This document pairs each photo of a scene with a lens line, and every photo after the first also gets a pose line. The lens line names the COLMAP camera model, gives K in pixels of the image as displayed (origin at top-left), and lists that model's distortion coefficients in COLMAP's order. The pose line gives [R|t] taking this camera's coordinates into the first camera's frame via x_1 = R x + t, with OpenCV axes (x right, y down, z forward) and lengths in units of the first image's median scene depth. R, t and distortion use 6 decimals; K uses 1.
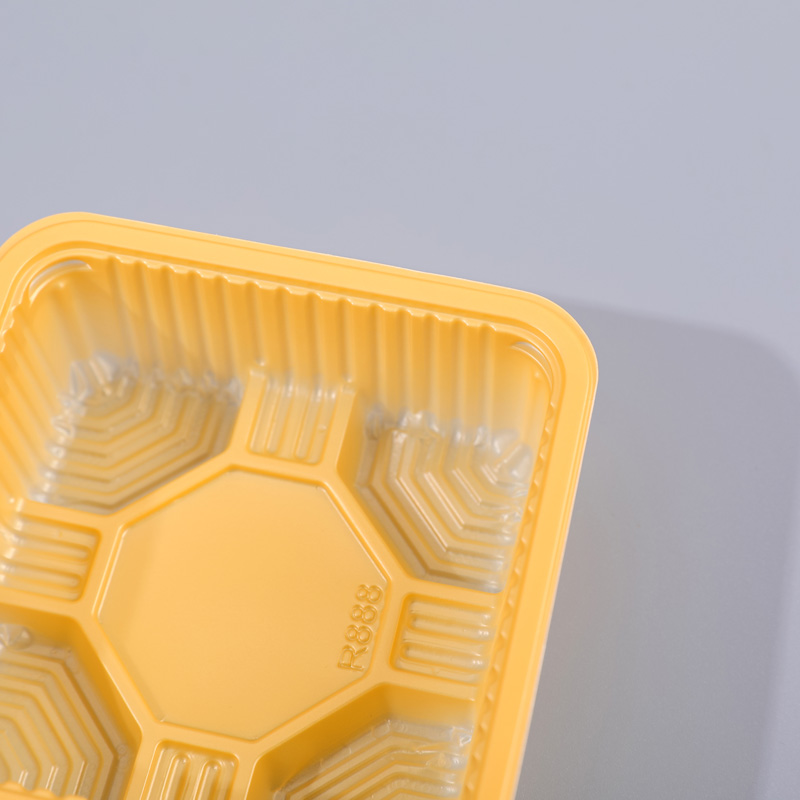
lens RADIAL K [[2177.4, 0, 400.0], [0, 2177.4, 400.0], [0, 0, 1]] dist [0.058447, -0.227408]
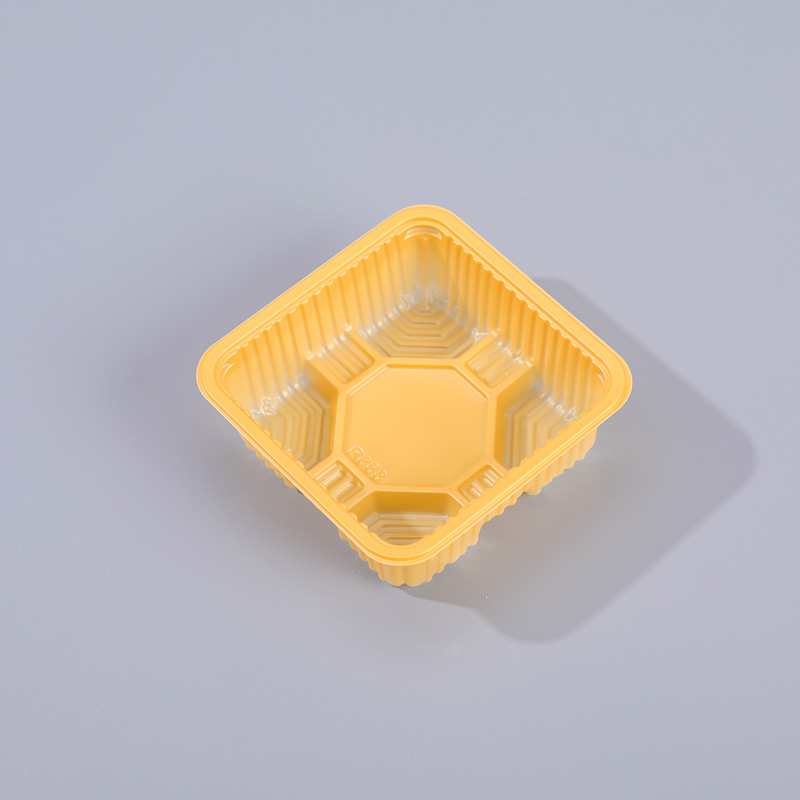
lens RADIAL K [[2177.4, 0, 400.0], [0, 2177.4, 400.0], [0, 0, 1]] dist [0.058447, -0.227408]
pose [[0.814553, 0.485847, -0.316947, 0.496675], [-0.507827, 0.861325, 0.015210, 0.050161], [0.280384, 0.148565, 0.948321, -0.784128]]
